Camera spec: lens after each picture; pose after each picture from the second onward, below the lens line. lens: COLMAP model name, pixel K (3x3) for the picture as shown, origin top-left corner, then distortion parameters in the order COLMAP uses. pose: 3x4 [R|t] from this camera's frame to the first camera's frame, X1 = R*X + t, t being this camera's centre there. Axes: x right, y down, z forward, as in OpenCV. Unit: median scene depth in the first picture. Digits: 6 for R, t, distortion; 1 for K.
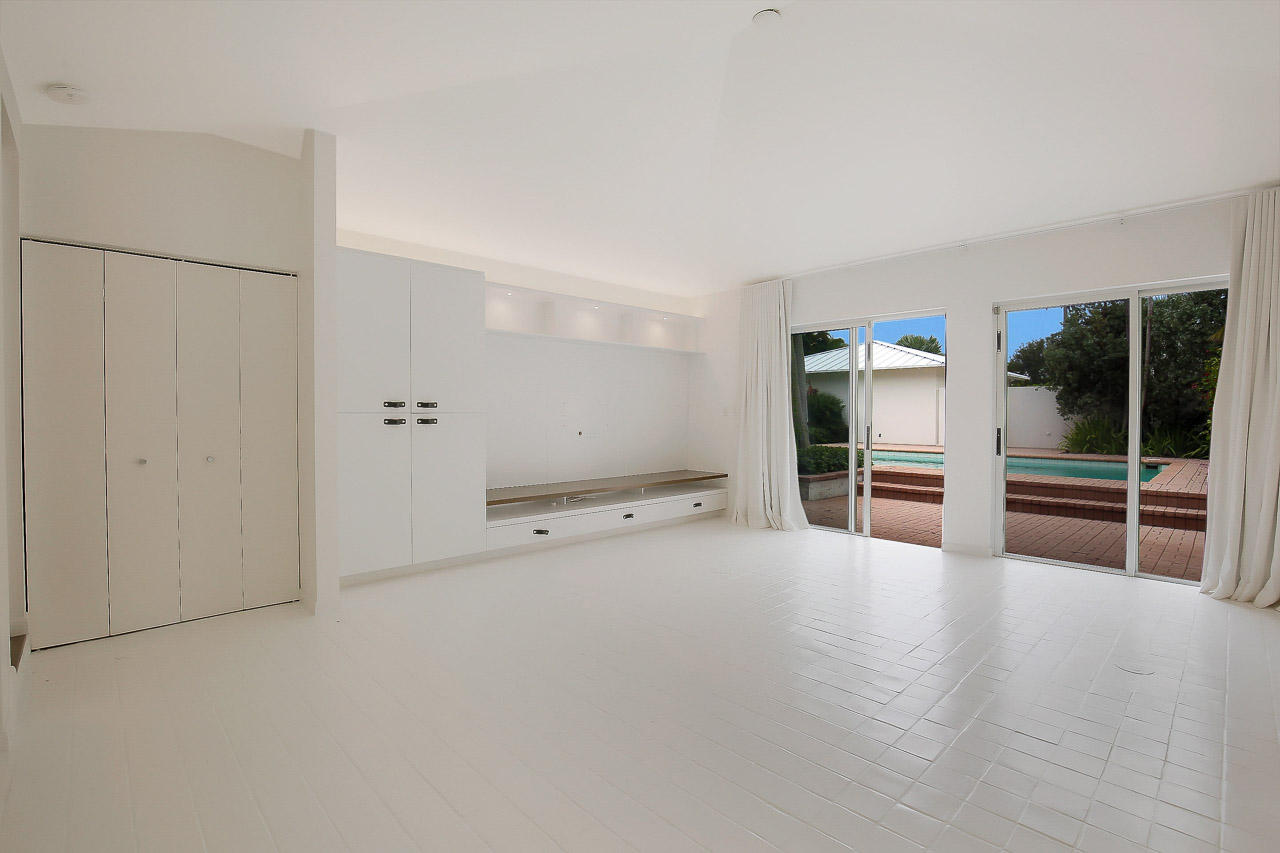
lens RADIAL K [[587.2, 0, 640.0], [0, 587.2, 426.5], [0, 0, 1]] dist [-0.023287, -0.000033]
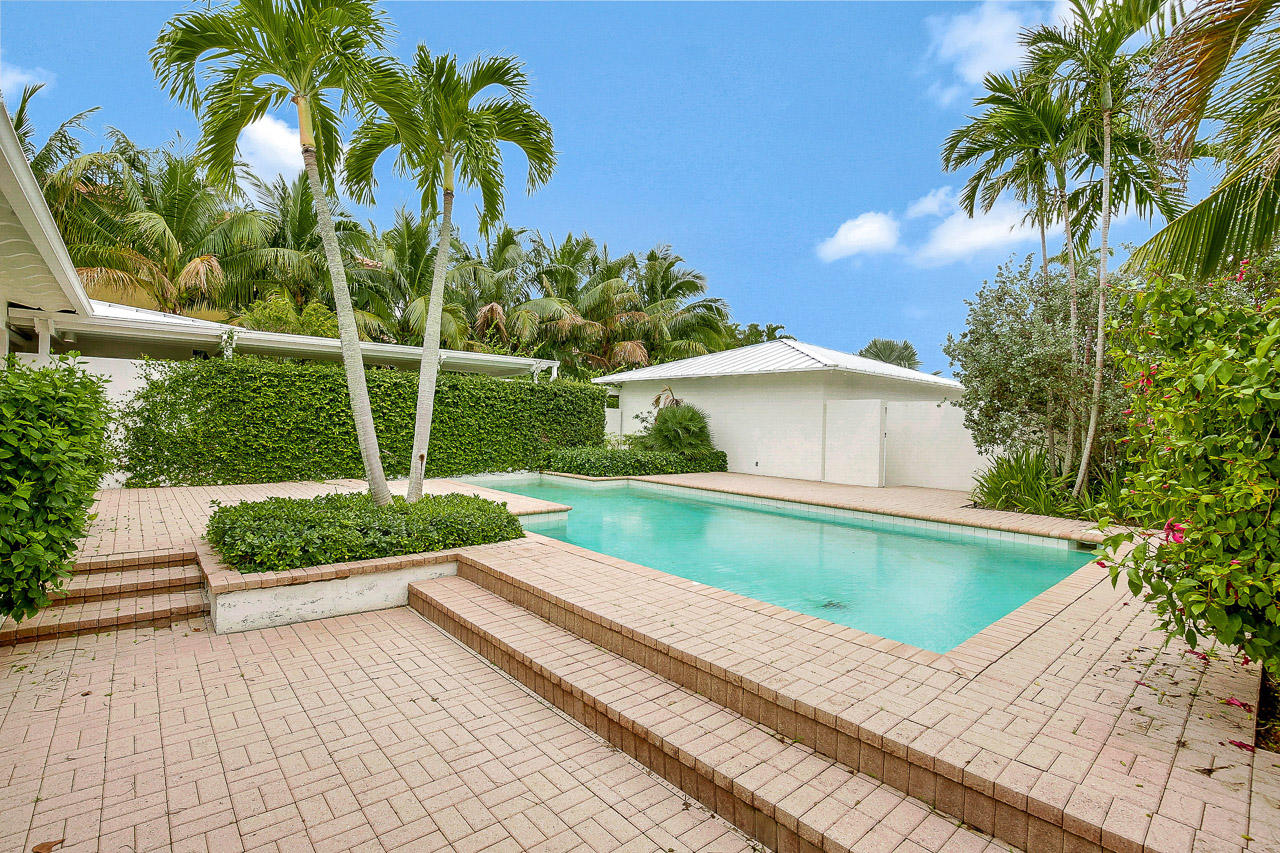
lens RADIAL K [[587.2, 0, 640.0], [0, 587.2, 426.5], [0, 0, 1]] dist [-0.023287, -0.000033]
pose [[0.998753, 0.023205, -0.044212, 0.383780], [-0.023891, 0.999601, -0.015046, -0.022398], [0.043845, 0.016083, 0.998909, 0.336035]]
